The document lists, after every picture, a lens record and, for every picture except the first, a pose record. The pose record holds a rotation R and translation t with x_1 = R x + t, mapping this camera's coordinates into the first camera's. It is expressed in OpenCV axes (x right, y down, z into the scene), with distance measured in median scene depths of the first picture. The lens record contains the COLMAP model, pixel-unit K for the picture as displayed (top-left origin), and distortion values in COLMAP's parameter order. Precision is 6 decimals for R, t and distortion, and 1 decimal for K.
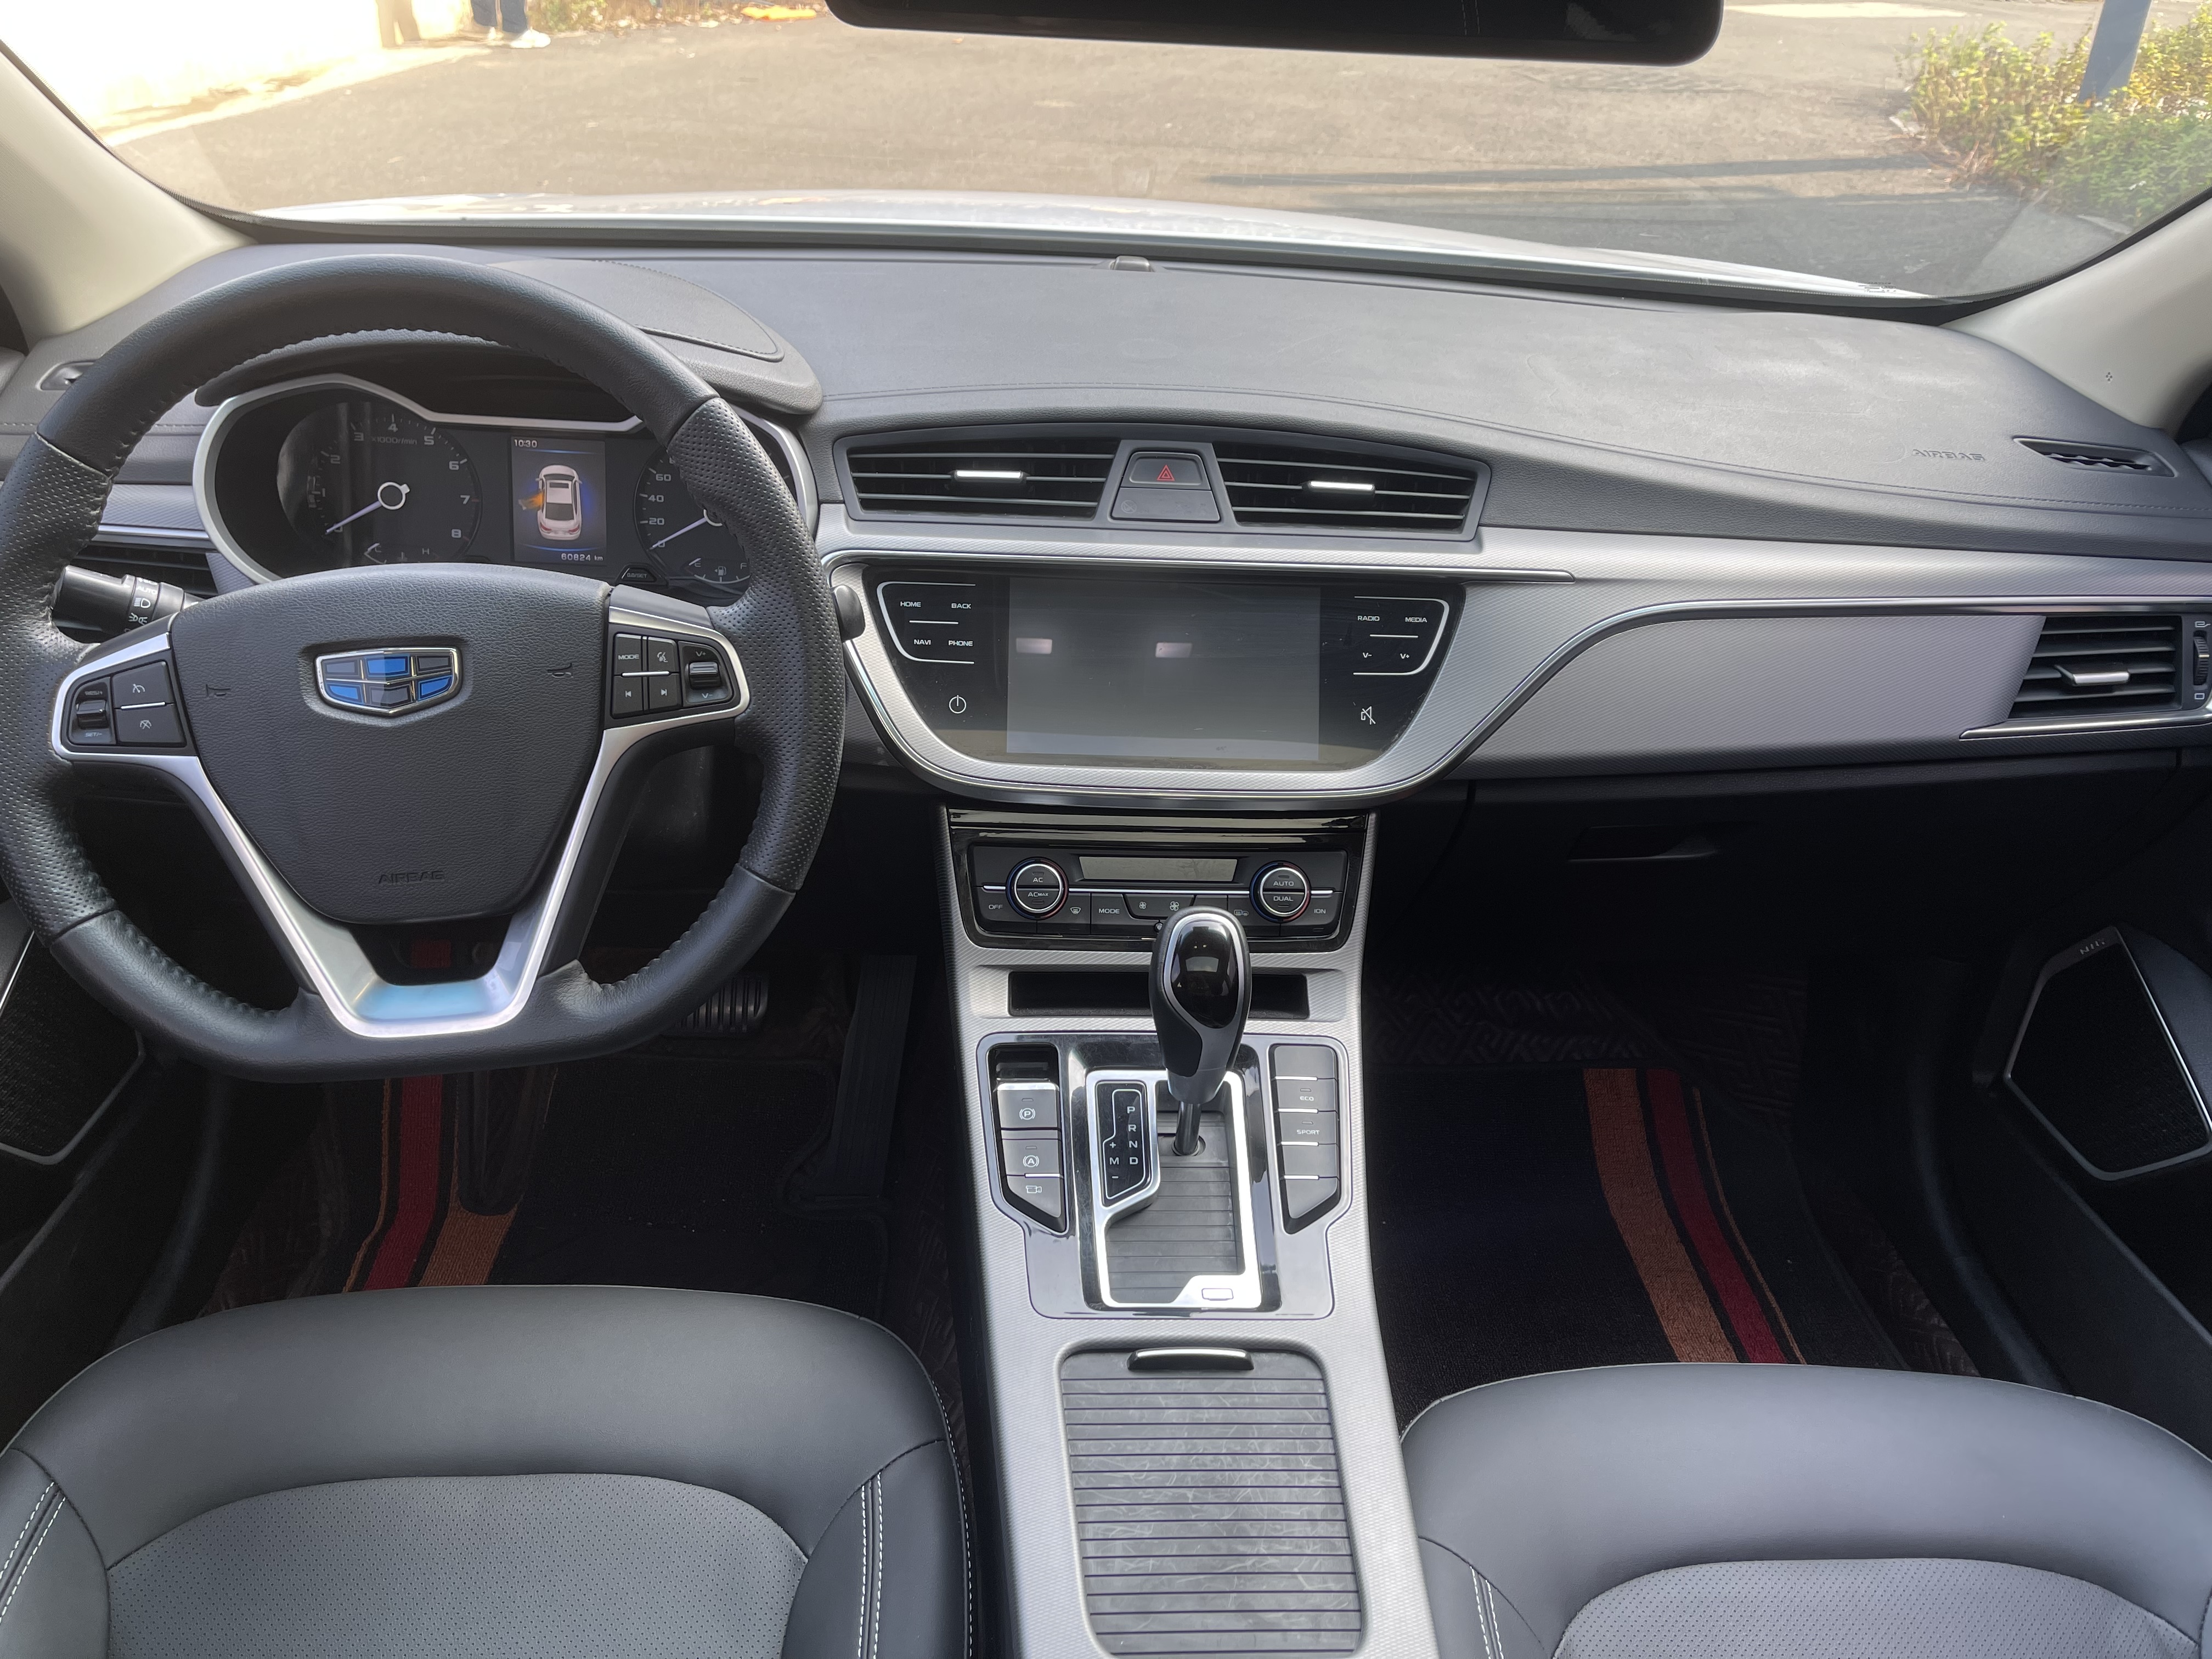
lens RADIAL K [[1703.1, 0, 1106.0], [0, 1703.1, 829.5], [0, 0, 1]] dist [0.012730, 0.006993]
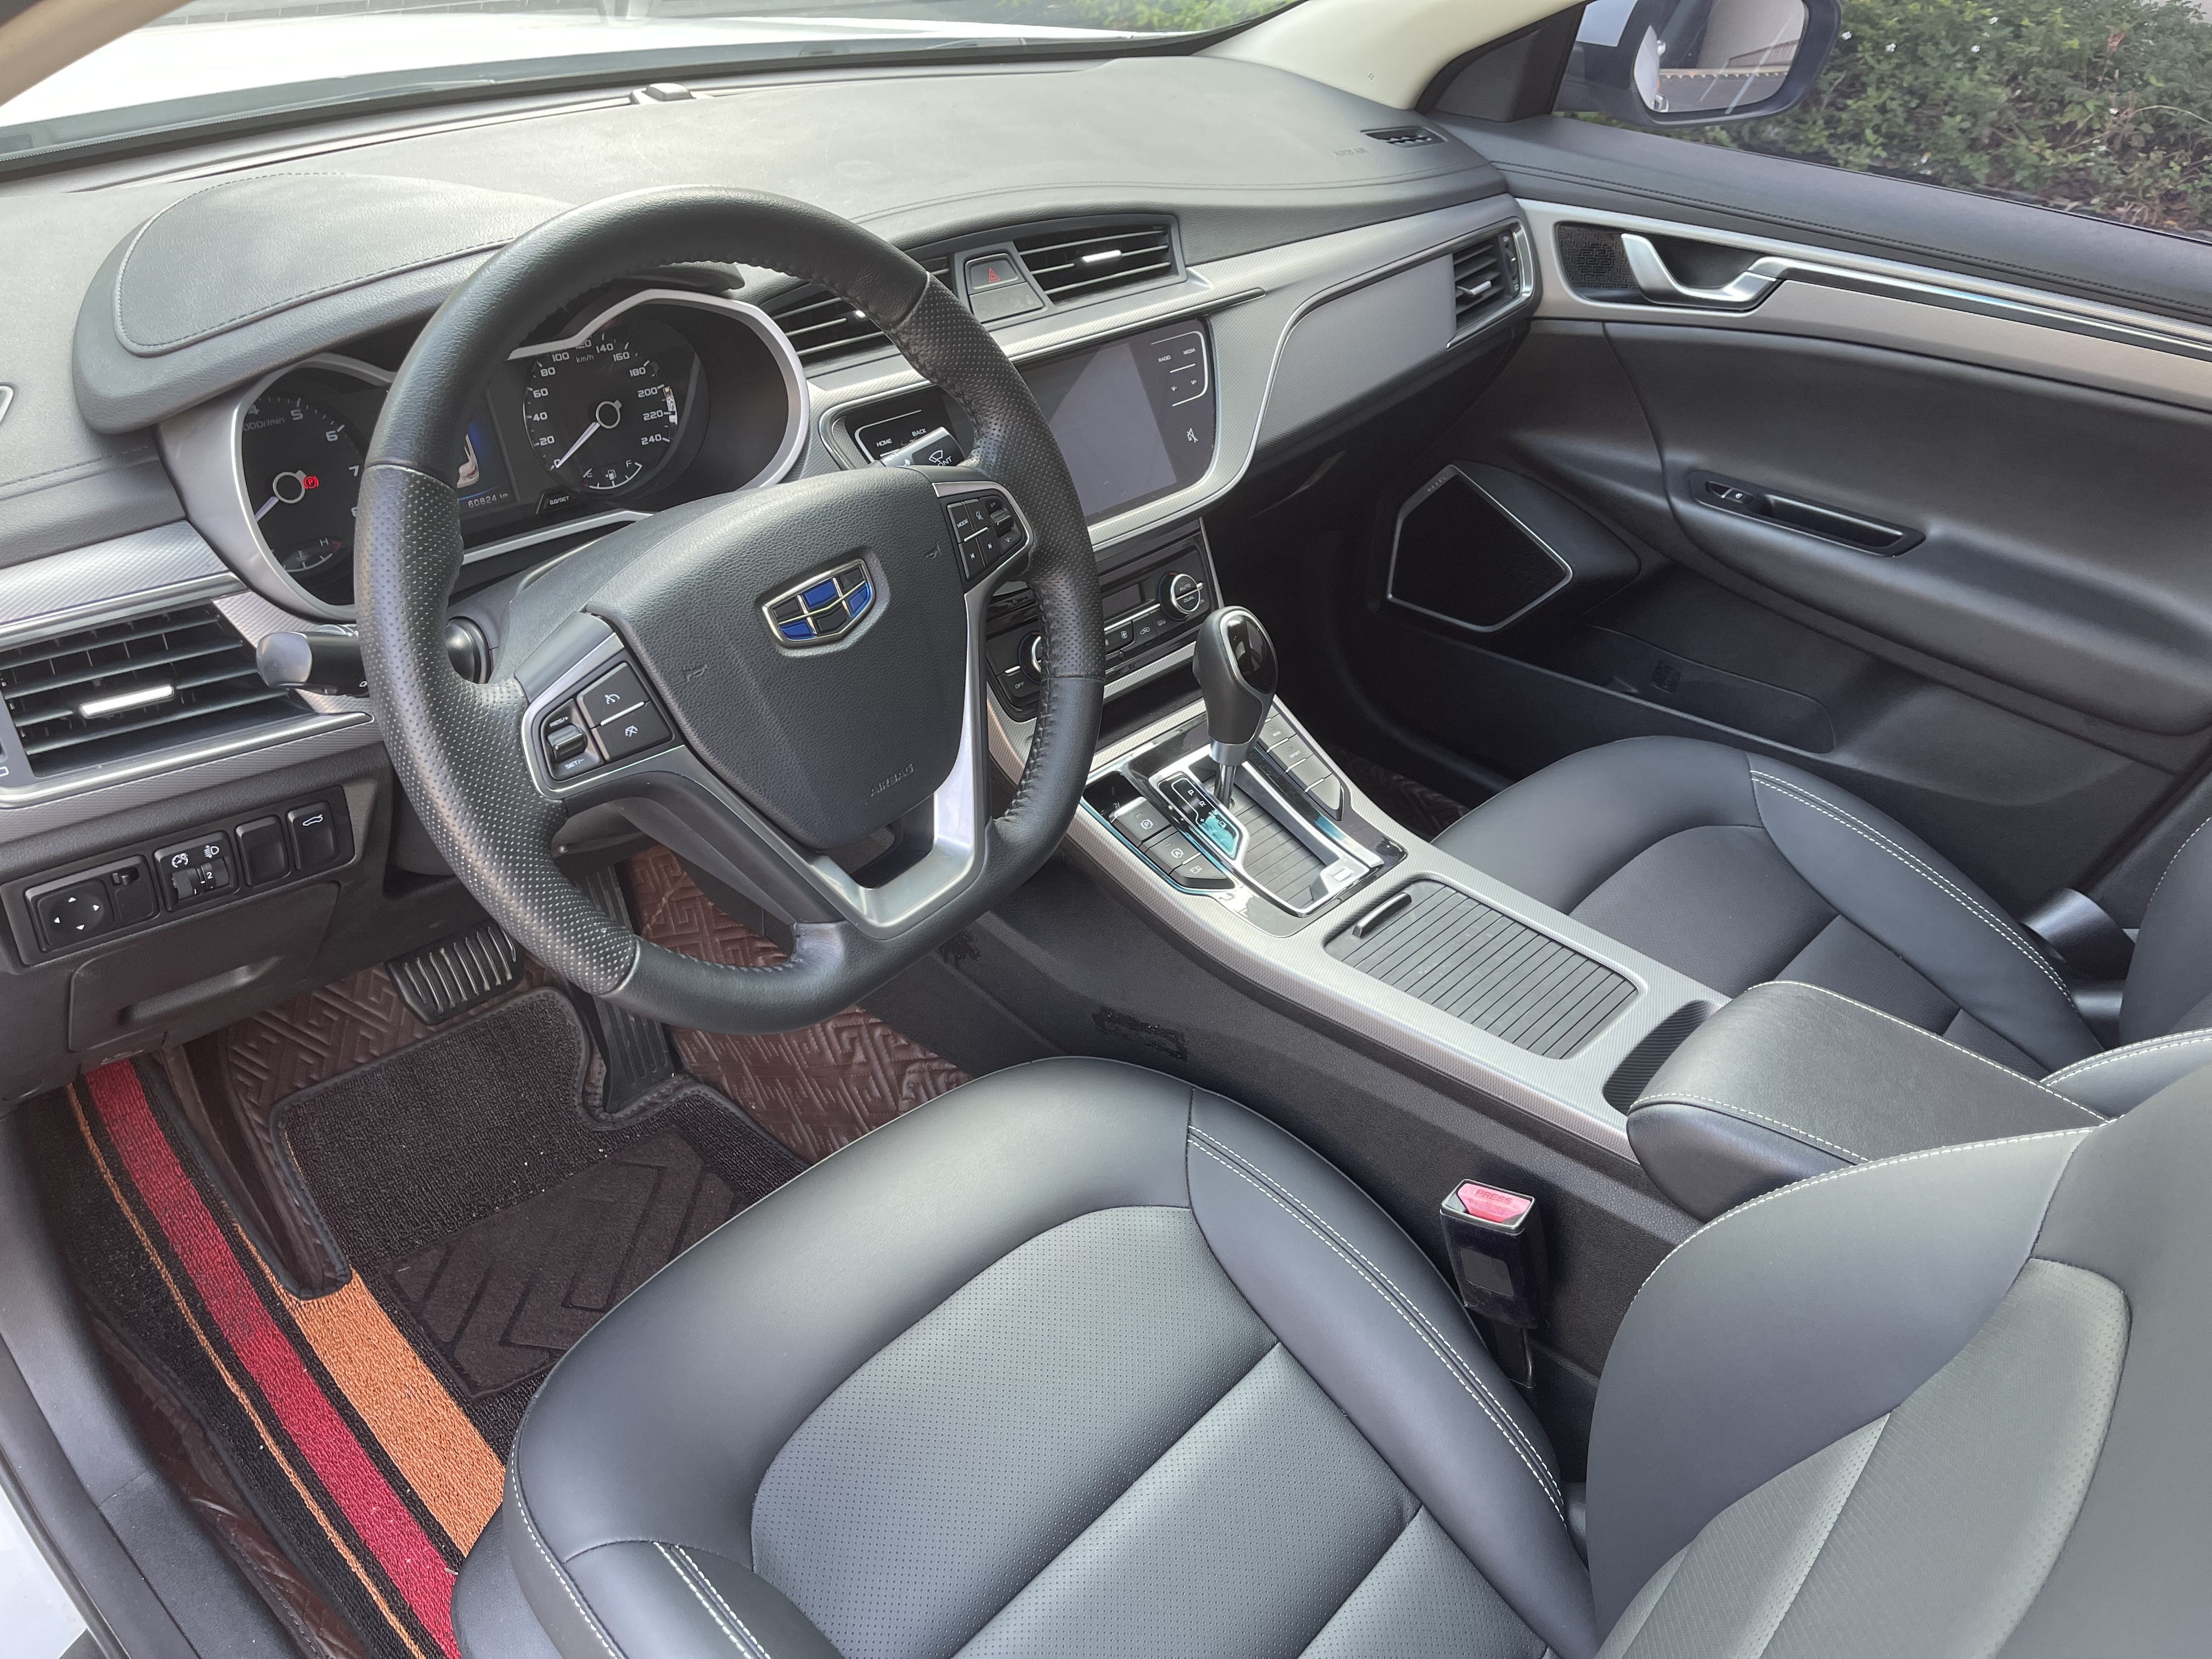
lens RADIAL K [[1703.1, 0, 1106.0], [0, 1703.1, 829.5], [0, 0, 1]] dist [0.012730, 0.006993]
pose [[0.709497, -0.395398, 0.583331, -0.719768], [0.314777, 0.918410, 0.239664, -0.117870], [-0.630500, 0.013578, 0.776071, 0.074169]]
